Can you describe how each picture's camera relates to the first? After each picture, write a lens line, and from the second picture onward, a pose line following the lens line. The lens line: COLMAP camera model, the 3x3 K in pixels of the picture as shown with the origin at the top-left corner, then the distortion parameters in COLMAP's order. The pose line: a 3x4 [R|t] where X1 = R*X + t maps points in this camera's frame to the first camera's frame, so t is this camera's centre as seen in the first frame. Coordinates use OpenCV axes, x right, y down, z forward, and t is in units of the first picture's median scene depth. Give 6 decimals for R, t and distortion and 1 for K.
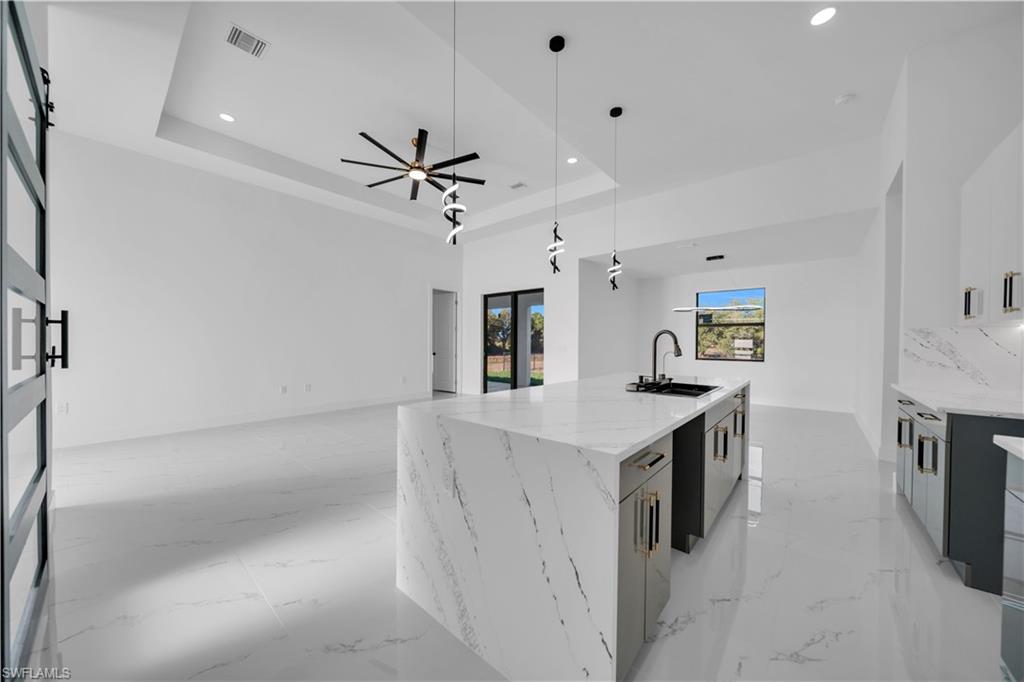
lens RADIAL K [[355.8, 0, 508.5], [0, 355.8, 346.8], [0, 0, 1]] dist [-0.002746, -0.000515]
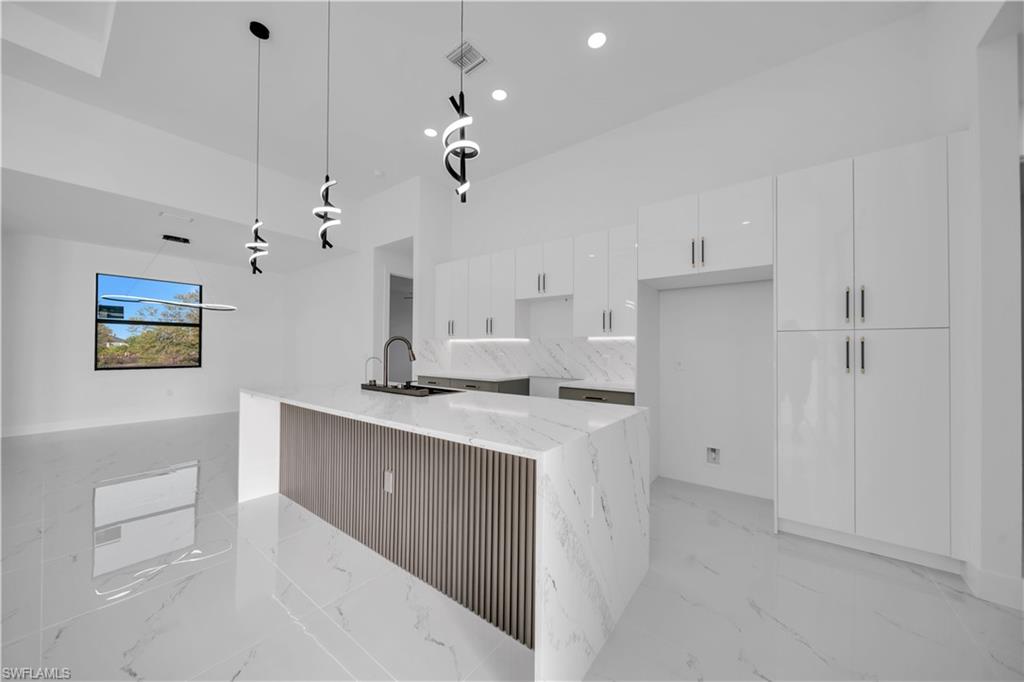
lens RADIAL K [[355.8, 0, 514.0], [0, 355.8, 343.9], [0, 0, 1]] dist [-0.002746, -0.000515]
pose [[-0.068352, 0.007160, 0.997636, -0.589611], [0.007055, 0.999953, -0.006693, -0.015480], [-0.997636, 0.006581, -0.068399, 0.685764]]
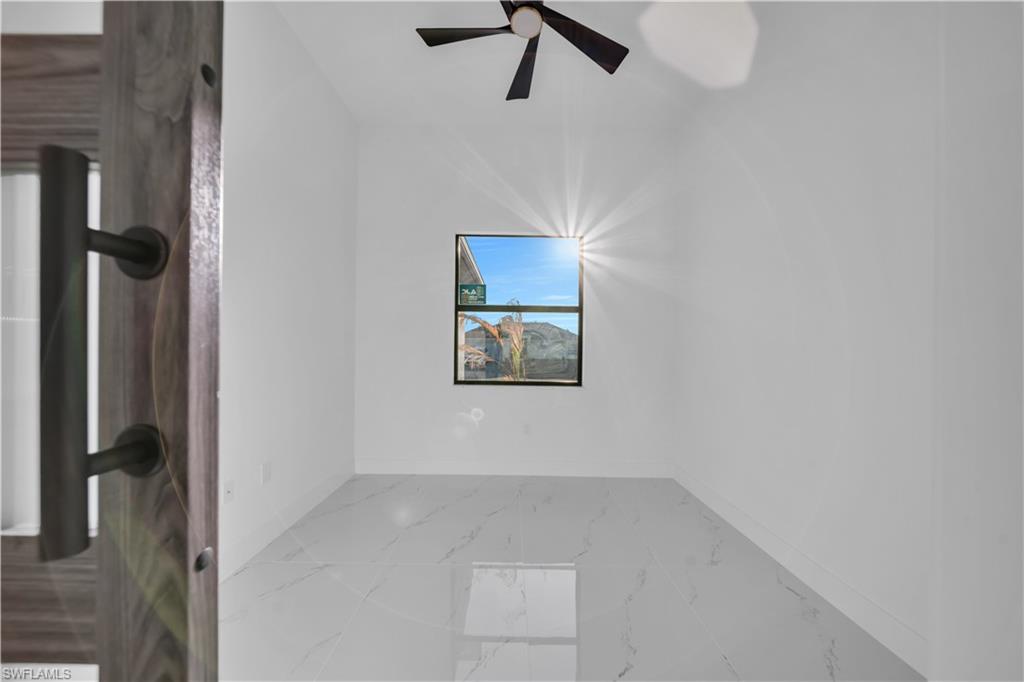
lens RADIAL K [[355.8, 0, 508.8], [0, 355.8, 342.3], [0, 0, 1]] dist [-0.002746, -0.000515]
pose [[0.754776, -0.011609, 0.655879, 0.816201], [0.005626, 0.999921, 0.011225, -0.062533], [-0.655958, -0.004783, 0.754782, 1.762391]]
